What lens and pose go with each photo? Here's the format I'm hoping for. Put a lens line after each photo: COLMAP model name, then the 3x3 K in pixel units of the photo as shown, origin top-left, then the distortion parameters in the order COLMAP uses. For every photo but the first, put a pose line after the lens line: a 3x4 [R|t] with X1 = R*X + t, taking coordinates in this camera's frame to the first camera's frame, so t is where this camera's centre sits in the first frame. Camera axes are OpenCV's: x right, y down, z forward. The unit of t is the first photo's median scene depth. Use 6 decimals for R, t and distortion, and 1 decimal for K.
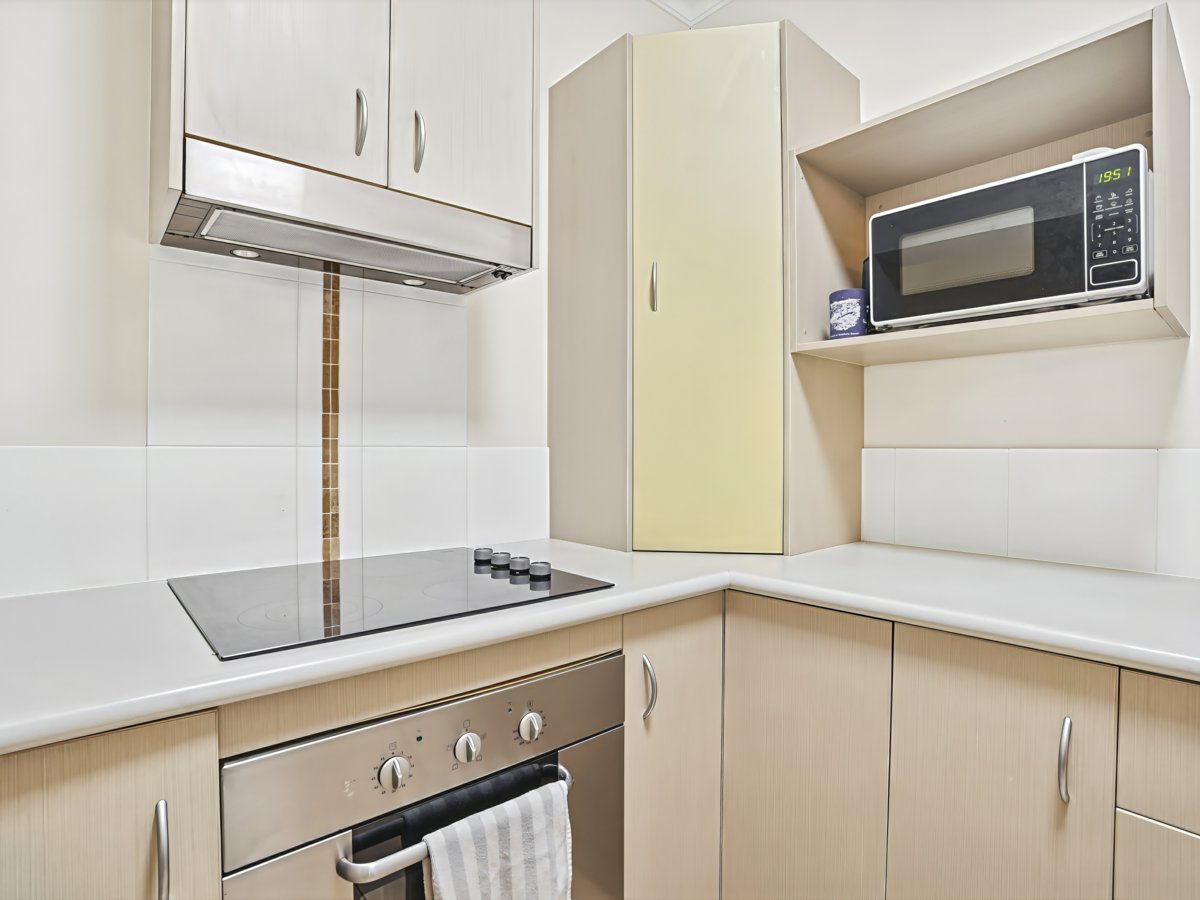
lens RADIAL K [[622.3, 0, 600.0], [0, 622.3, 450.0], [0, 0, 1]] dist [-0.074595, 0.029145]
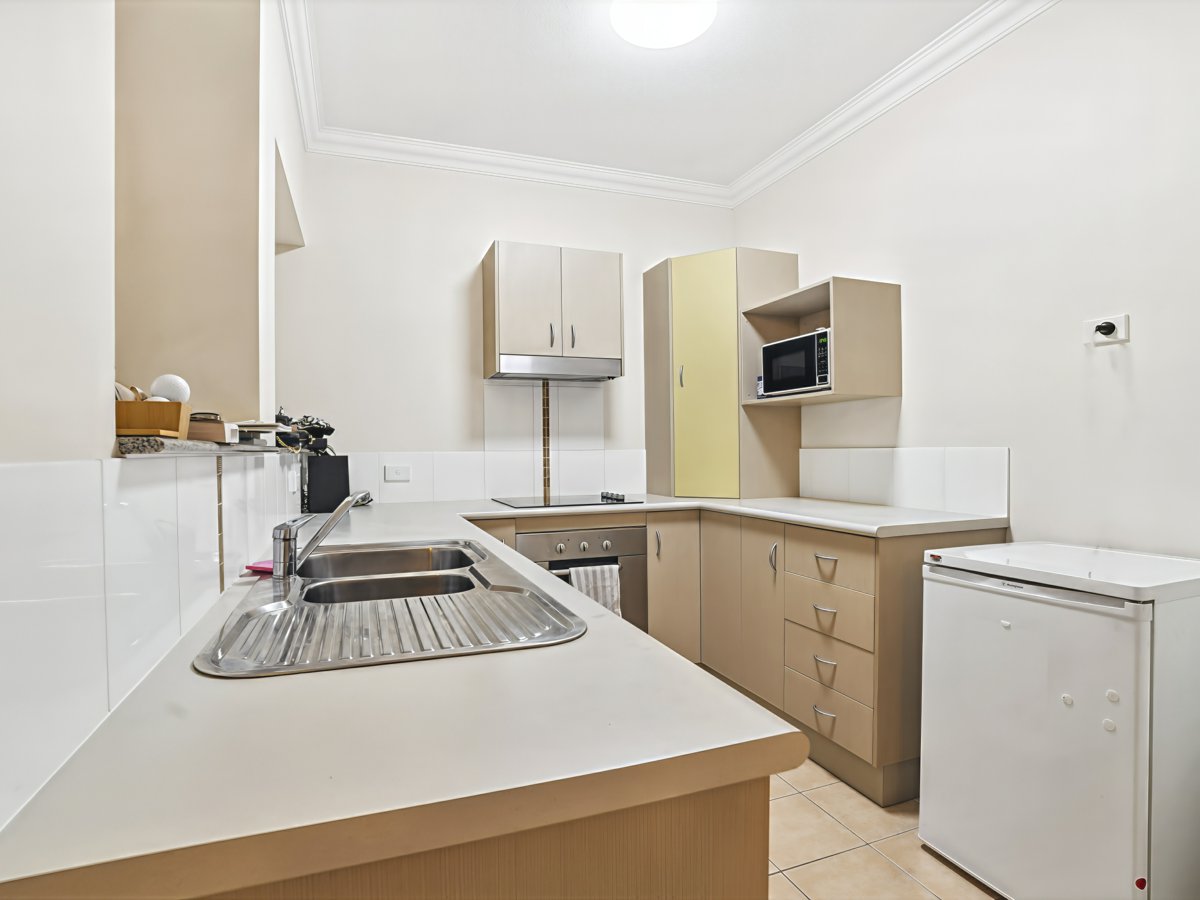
lens RADIAL K [[622.3, 0, 600.0], [0, 622.3, 450.0], [0, 0, 1]] dist [-0.074595, 0.029145]
pose [[0.939134, -0.010293, -0.343396, 0.652345], [0.010724, 0.999942, -0.000645, -0.004392], [0.343383, -0.003077, 0.939190, -1.337188]]
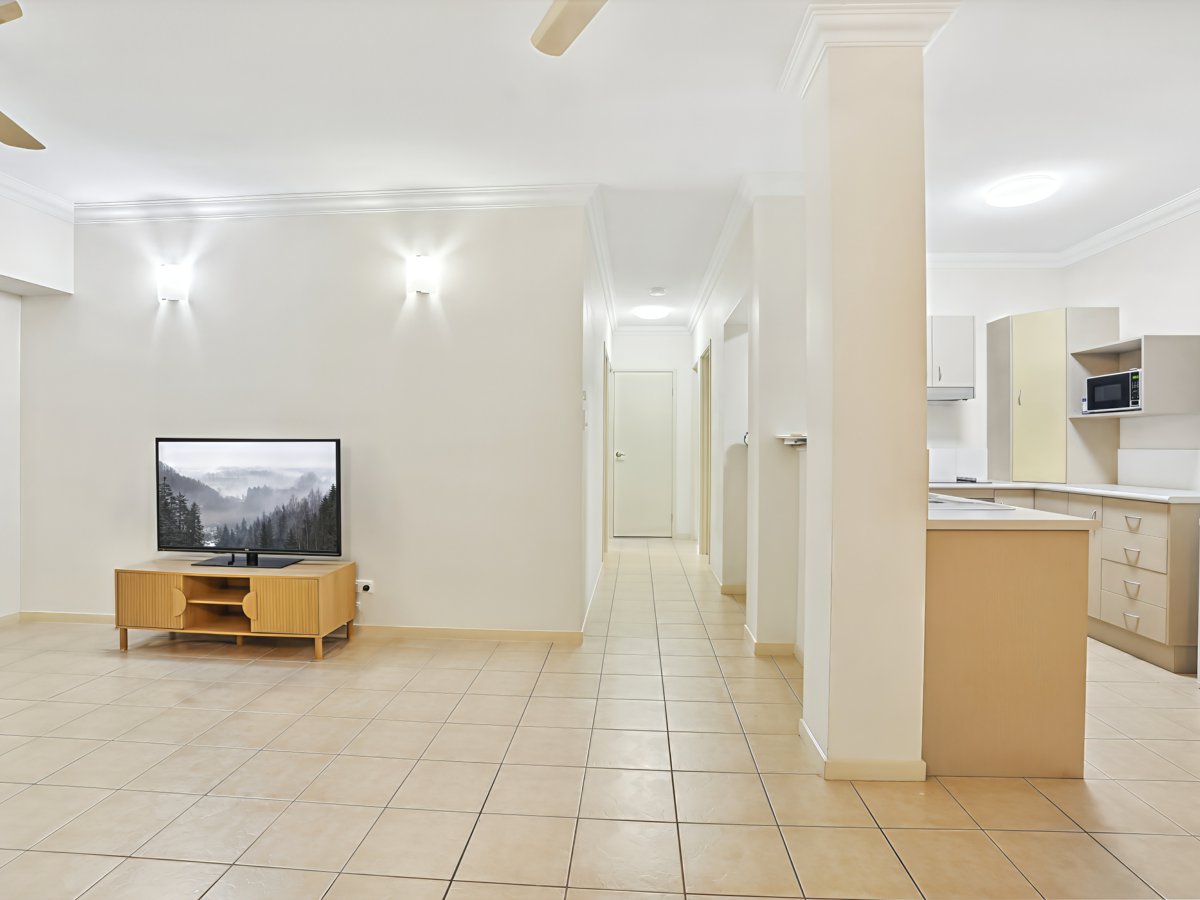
lens RADIAL K [[622.3, 0, 600.0], [0, 622.3, 450.0], [0, 0, 1]] dist [-0.074595, 0.029145]
pose [[0.716351, 0.002003, -0.697737, 0.806367], [0.000564, 0.999994, 0.003450, -0.009904], [0.697739, -0.002865, 0.716346, -3.085292]]
